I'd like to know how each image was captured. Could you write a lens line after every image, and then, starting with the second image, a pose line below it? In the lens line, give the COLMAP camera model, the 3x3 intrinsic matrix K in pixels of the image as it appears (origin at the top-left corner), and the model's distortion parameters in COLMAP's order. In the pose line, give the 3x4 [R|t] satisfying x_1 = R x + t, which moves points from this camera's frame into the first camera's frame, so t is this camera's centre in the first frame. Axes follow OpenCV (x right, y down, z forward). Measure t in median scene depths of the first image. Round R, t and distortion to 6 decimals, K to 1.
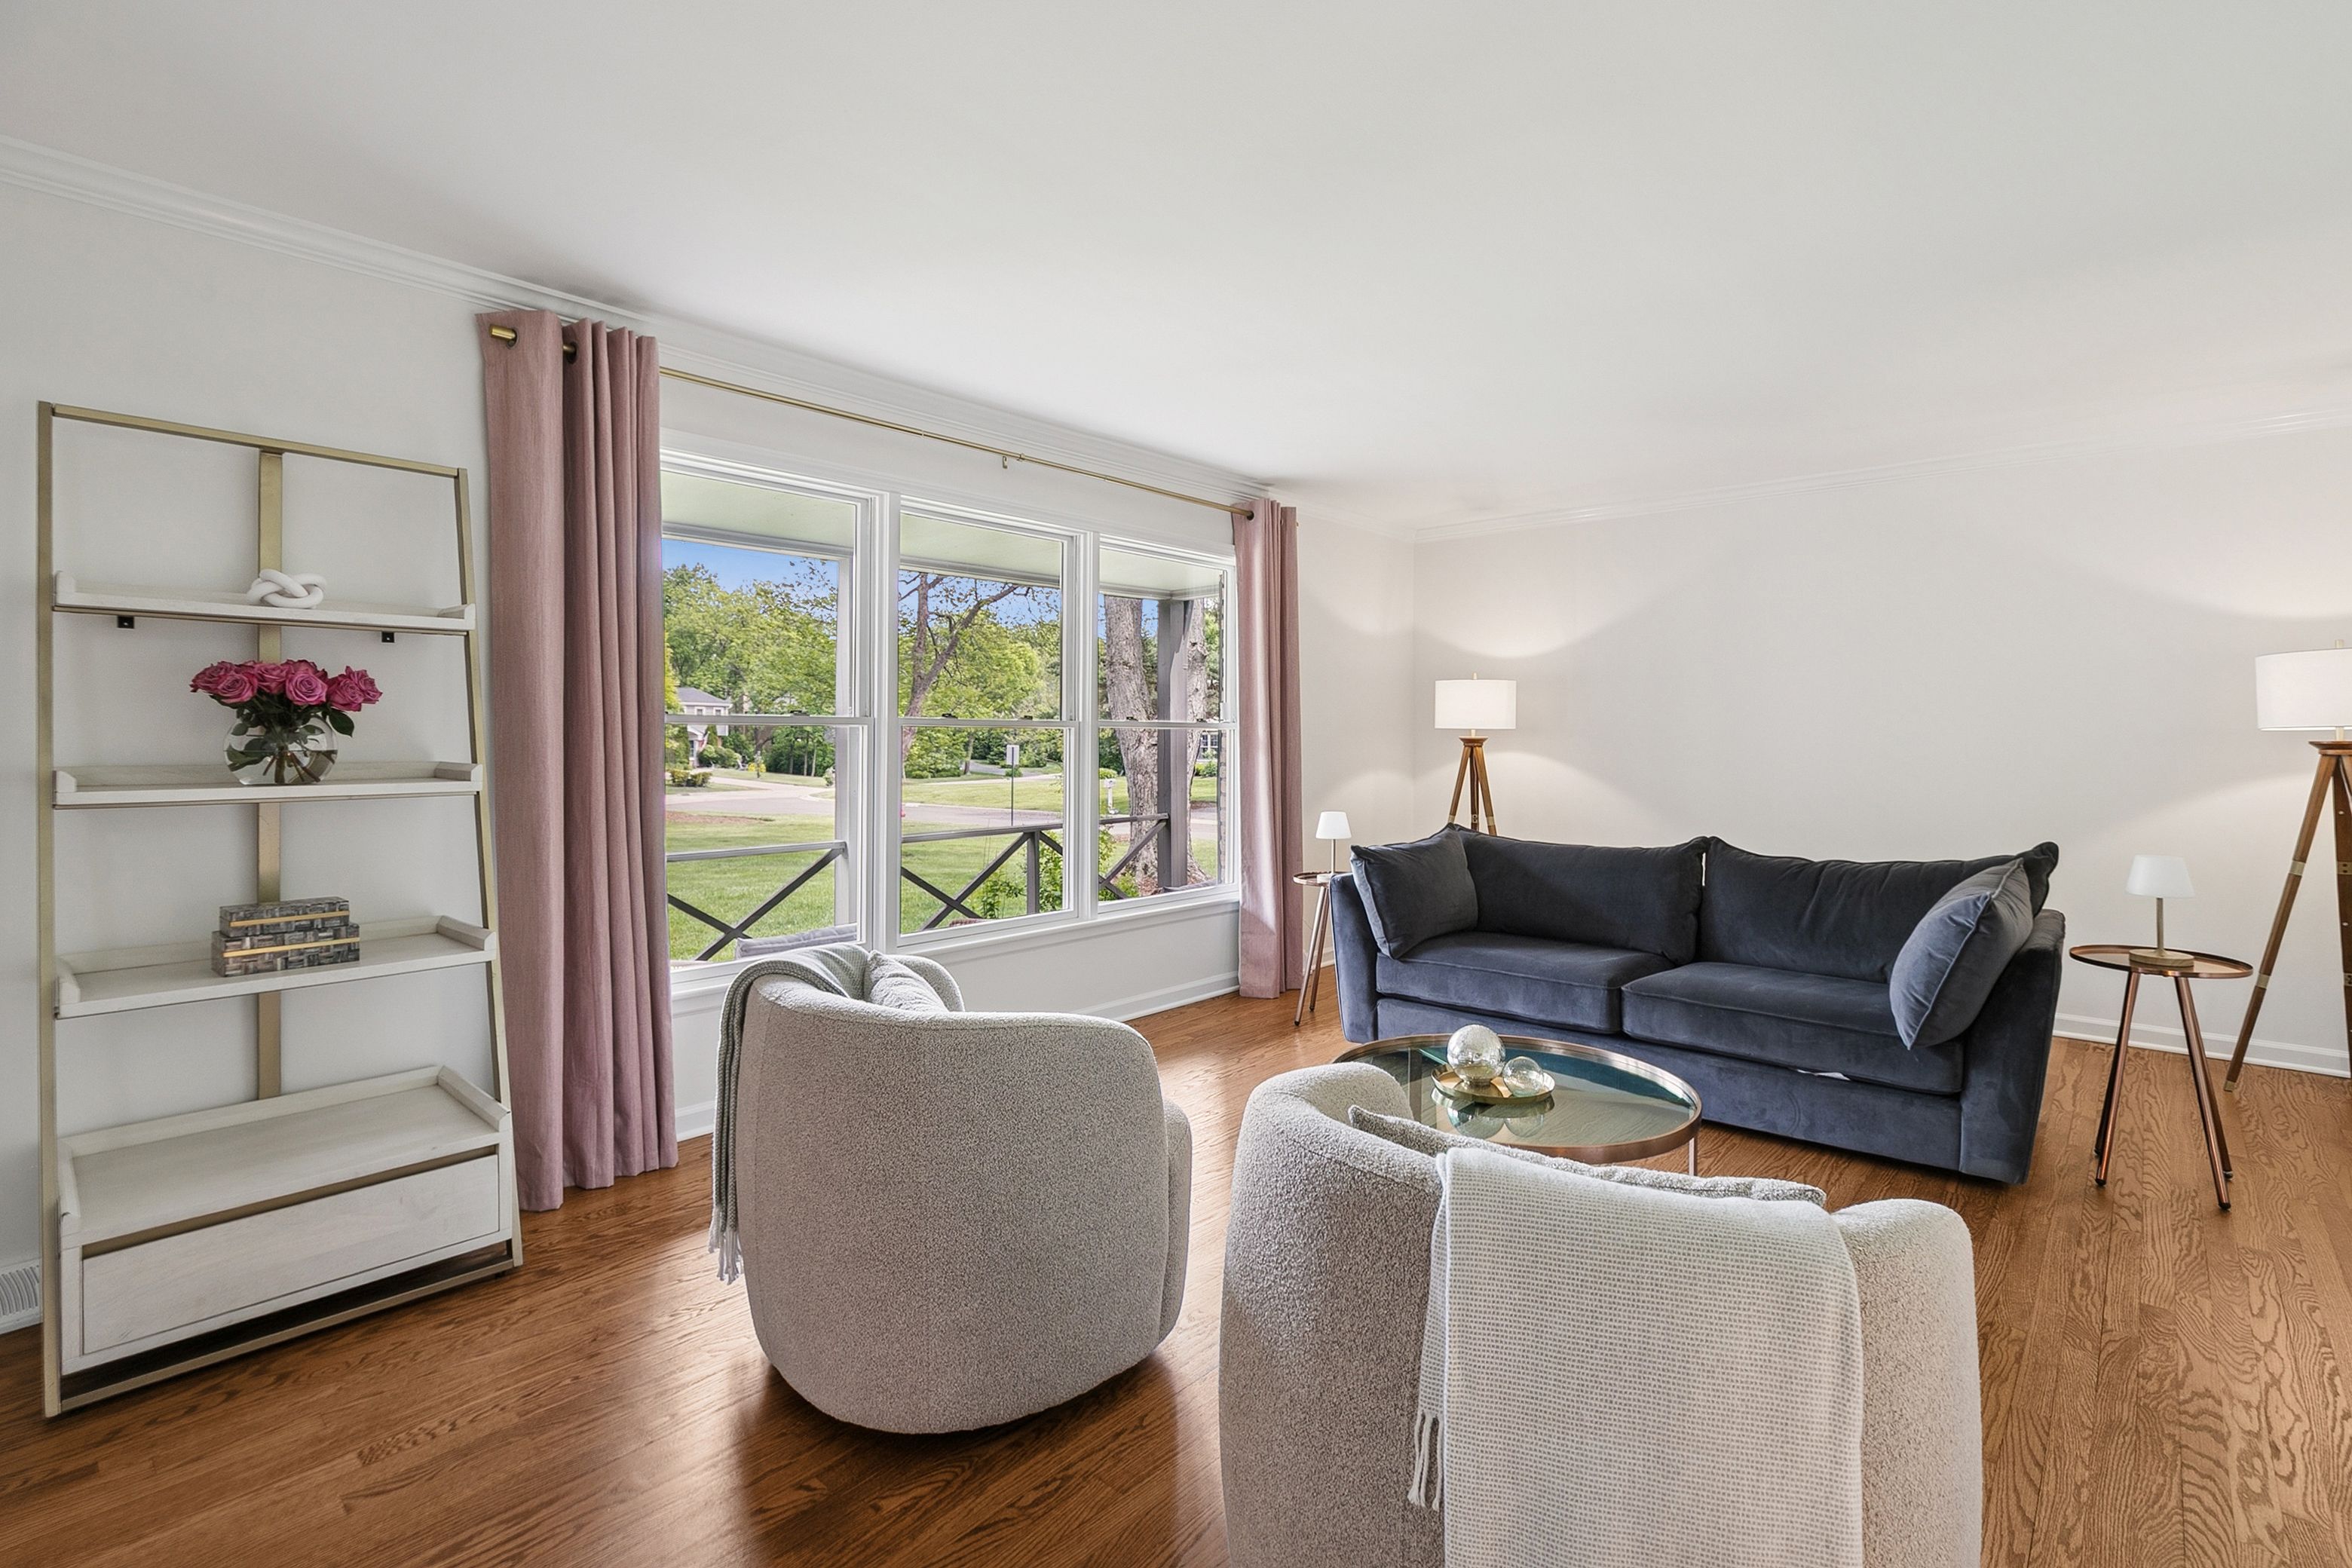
lens RADIAL K [[1082.9, 0, 1200.9], [0, 1082.9, 735.5], [0, 0, 1]] dist [0.000127, 0.000054]
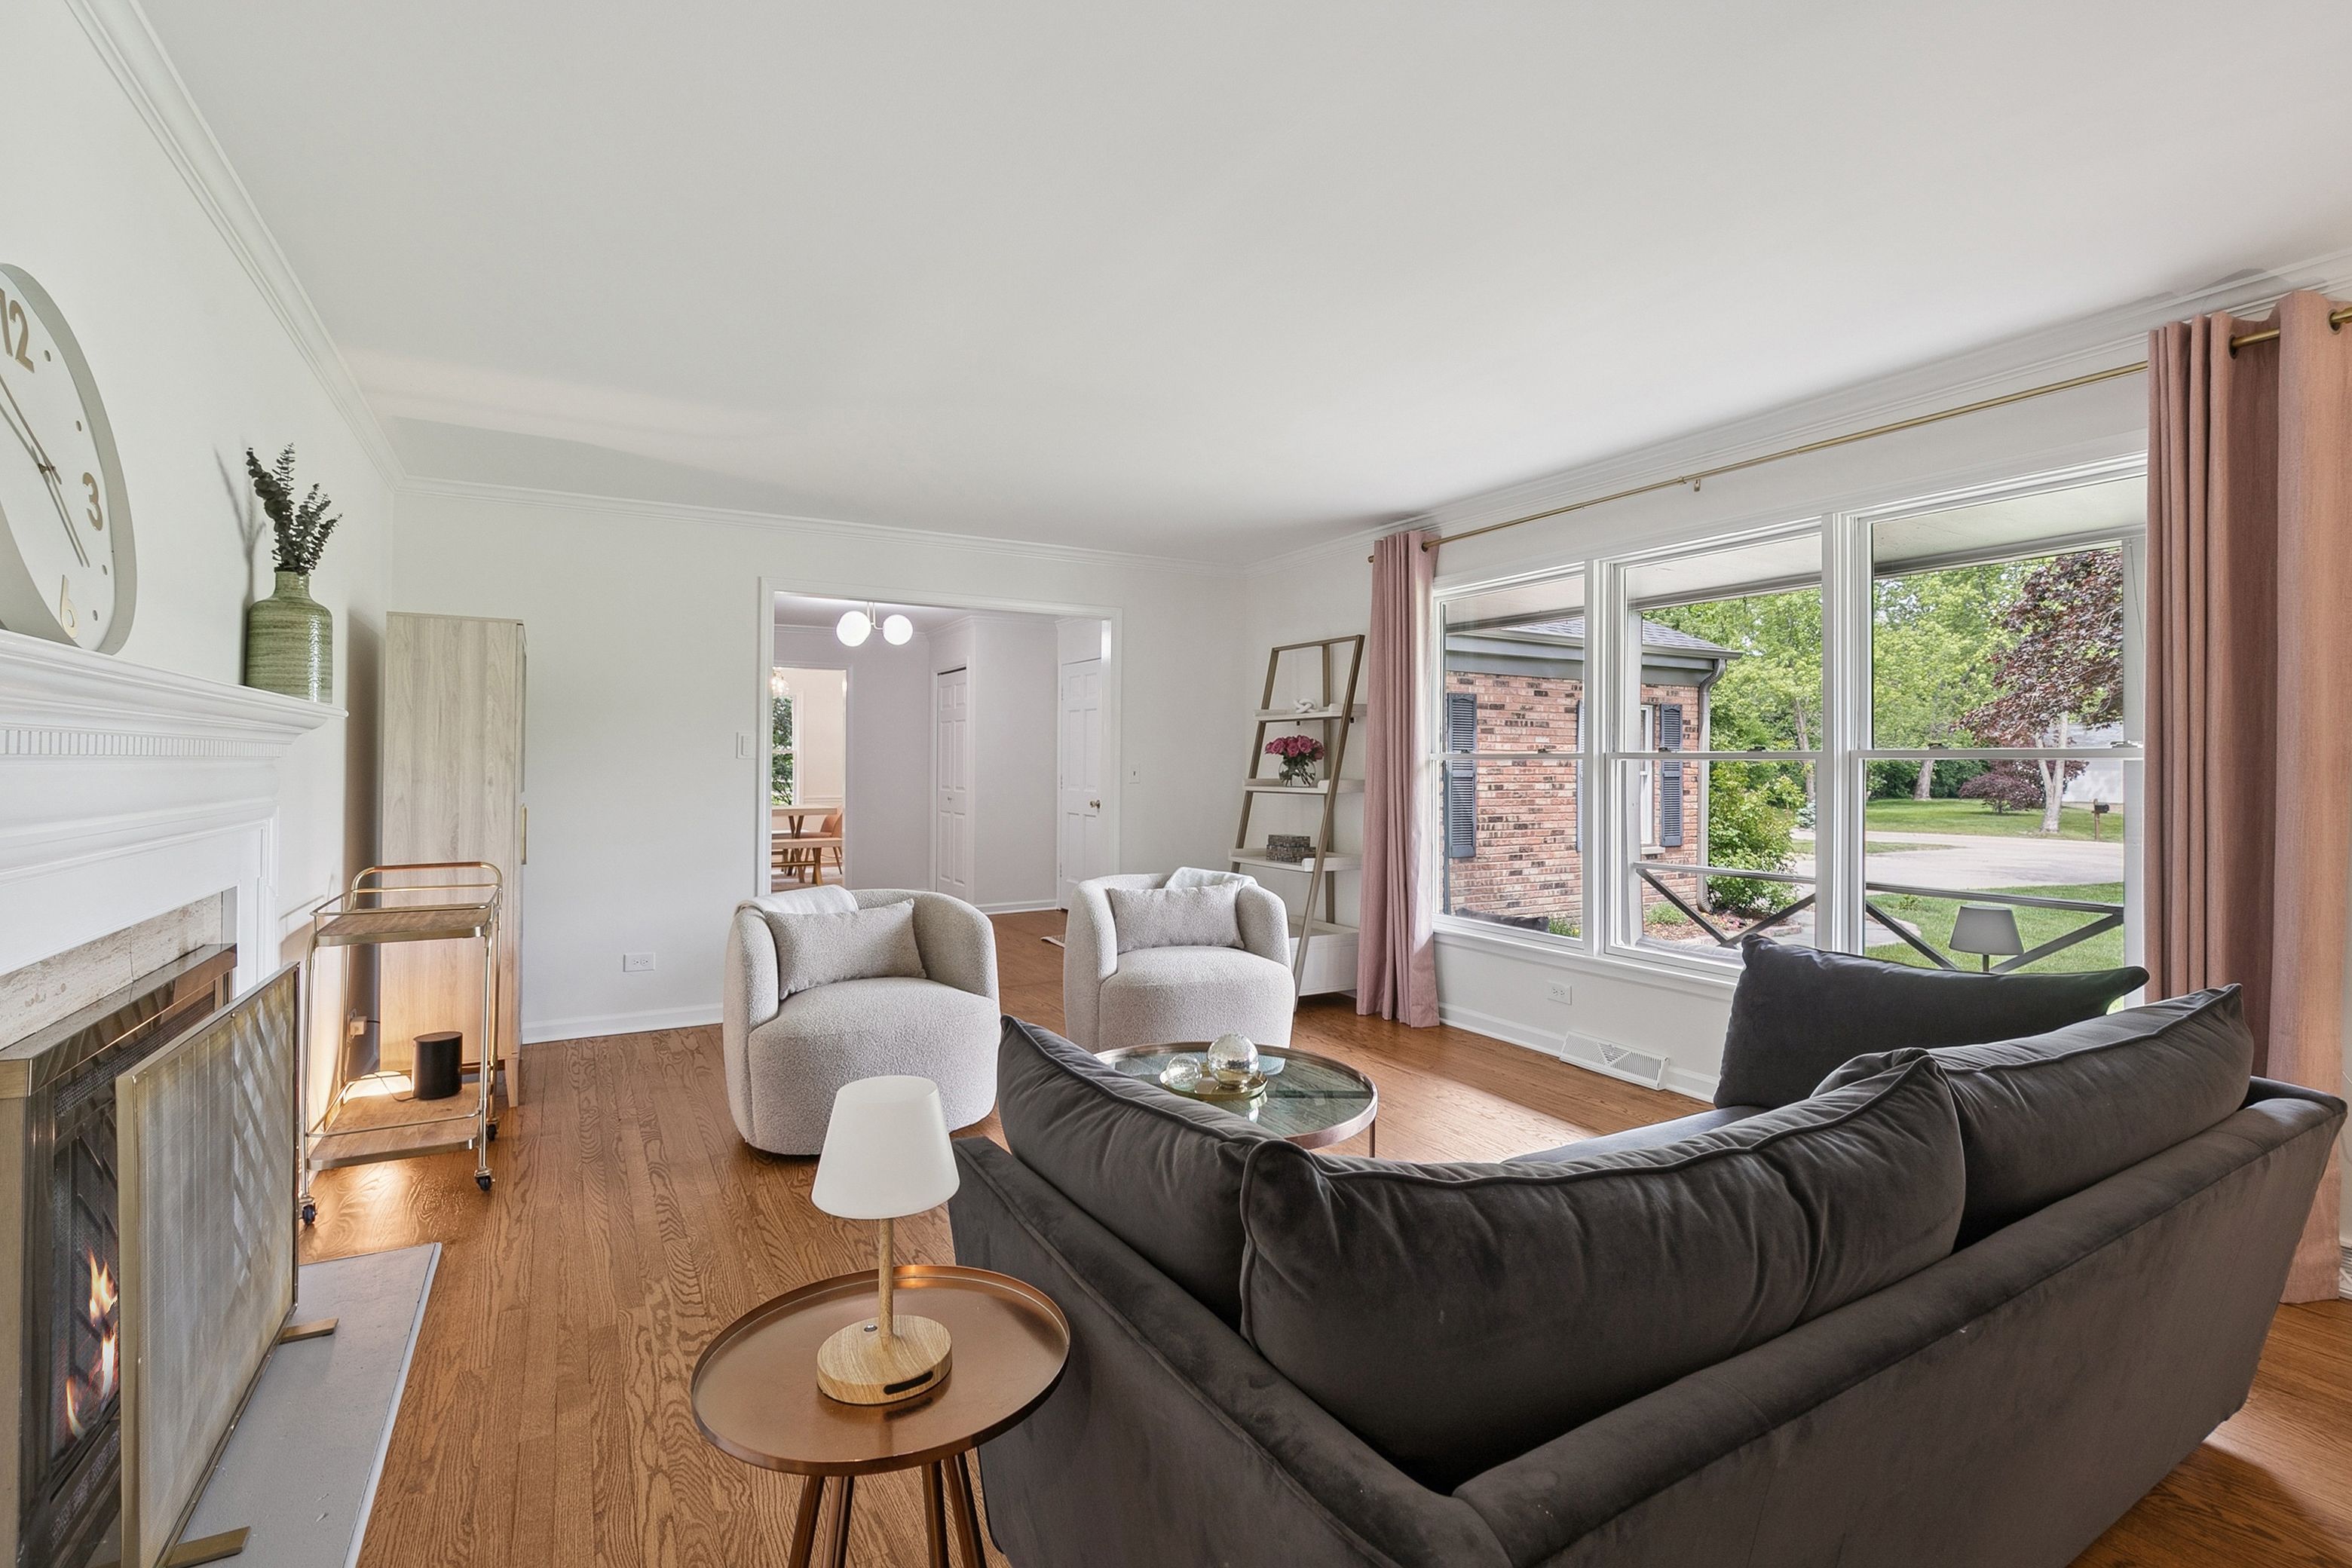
lens RADIAL K [[1053.5, 0, 1166.8], [0, 1053.5, 768.0], [0, 0, 1]] dist [-0.032990, 0.000123]
pose [[-0.329668, -0.002352, -0.944094, 0.910481], [-0.007413, 0.999973, 0.000097, 0.003272], [0.944068, 0.007031, -0.329676, 0.924840]]
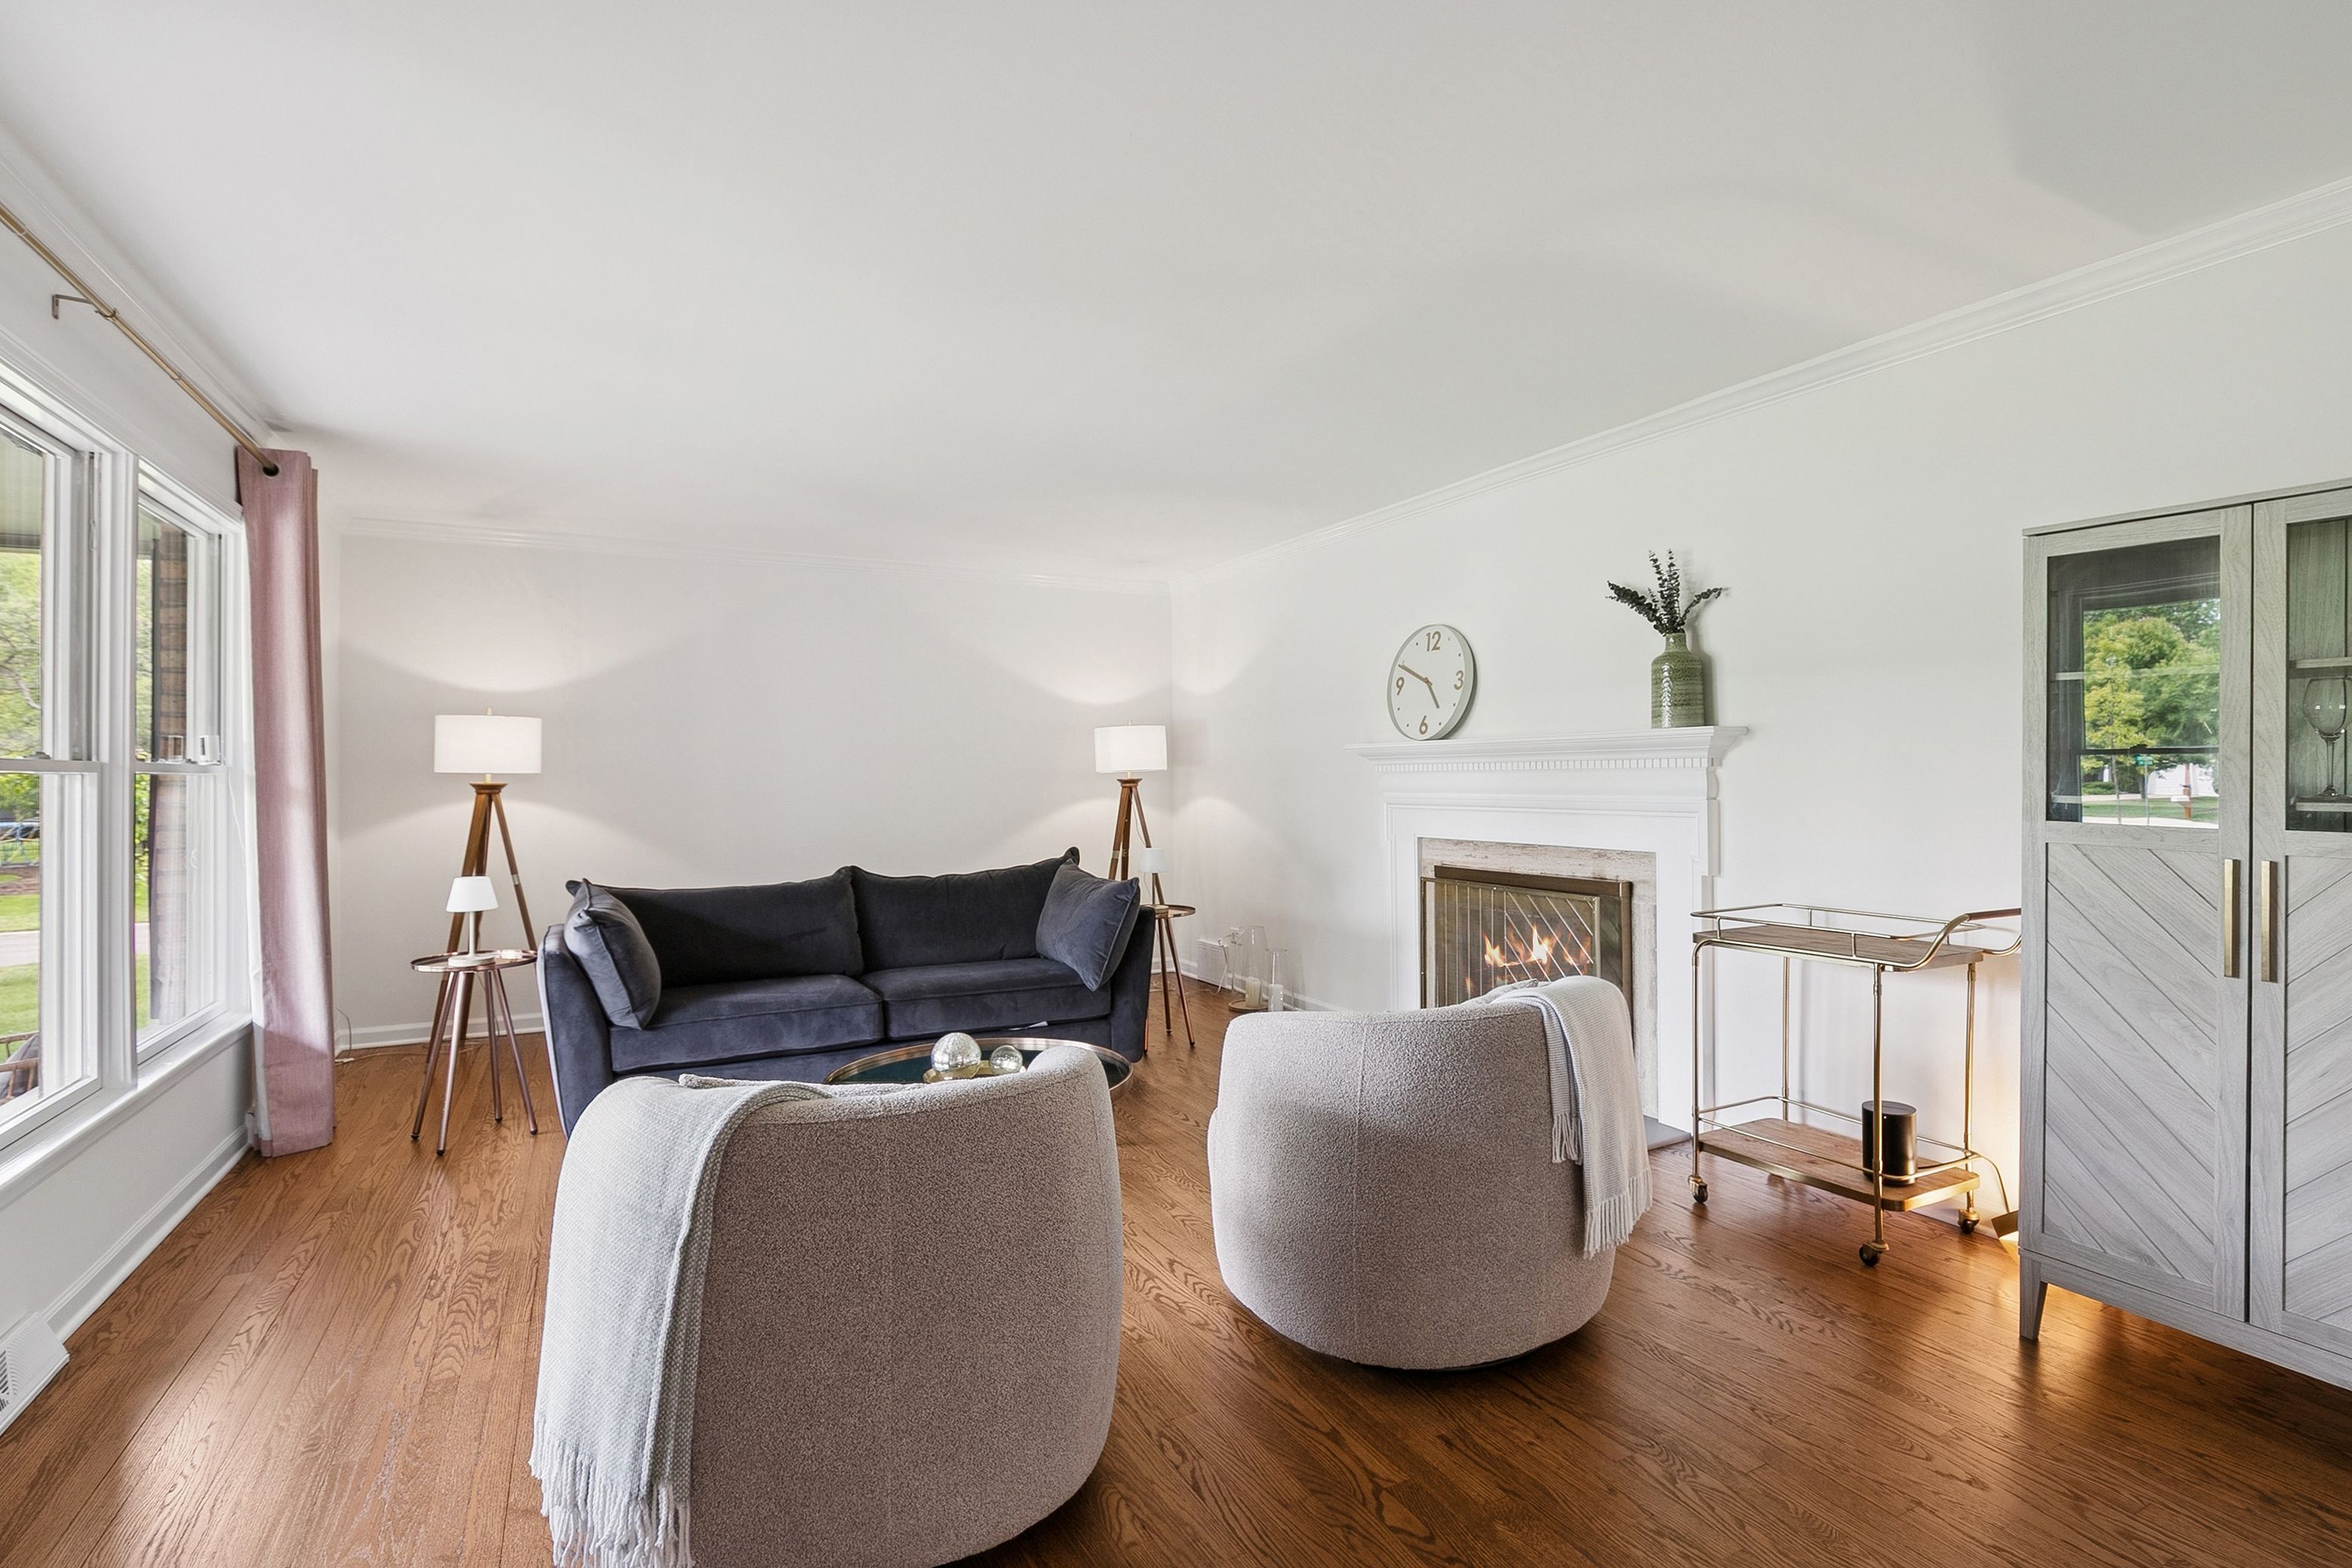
lens RADIAL K [[1135.7, 0, 1176.0], [0, 1135.7, 784.0], [0, 0, 1]] dist [-0.000187, 0.000088]
pose [[0.376267, -0.012071, 0.926433, -0.554142], [0.007152, 0.999923, 0.010124, -0.003945], [-0.926484, 0.002816, 0.376324, 0.244934]]
